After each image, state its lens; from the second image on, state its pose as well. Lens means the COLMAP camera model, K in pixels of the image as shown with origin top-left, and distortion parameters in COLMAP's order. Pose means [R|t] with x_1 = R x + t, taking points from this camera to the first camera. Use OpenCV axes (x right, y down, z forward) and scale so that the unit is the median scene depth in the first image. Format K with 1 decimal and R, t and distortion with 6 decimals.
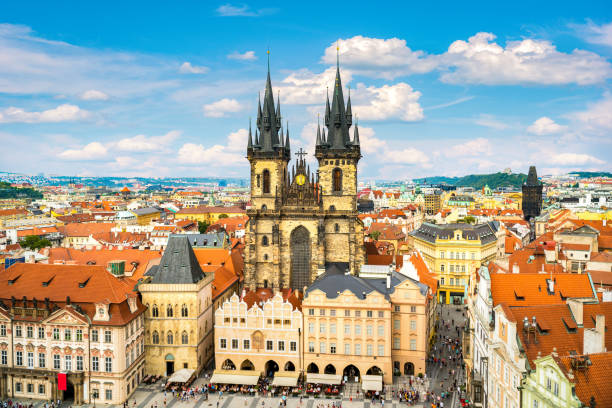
lens RADIAL K [[481.6, 0, 306.0], [0, 481.6, 204.0], [0, 0, 1]] dist [-0.000455, 0.002130]
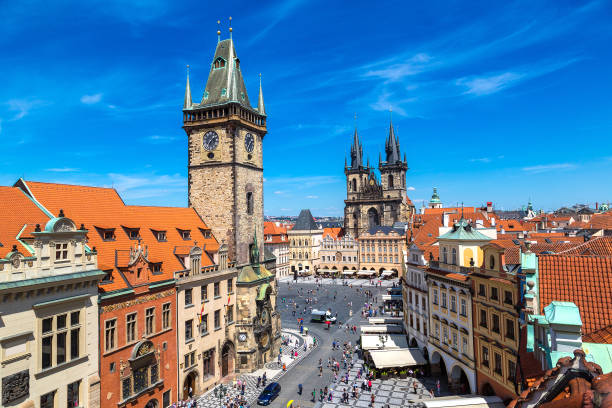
lens RADIAL K [[389.6, 0, 303.9], [0, 389.6, 204.9], [0, 0, 1]] dist [-0.005619, 0.003823]
pose [[0.925433, -0.037912, -0.377011, 0.317697], [0.011373, 0.997313, -0.072375, 0.144064], [0.378741, 0.062690, 0.923377, -0.490199]]
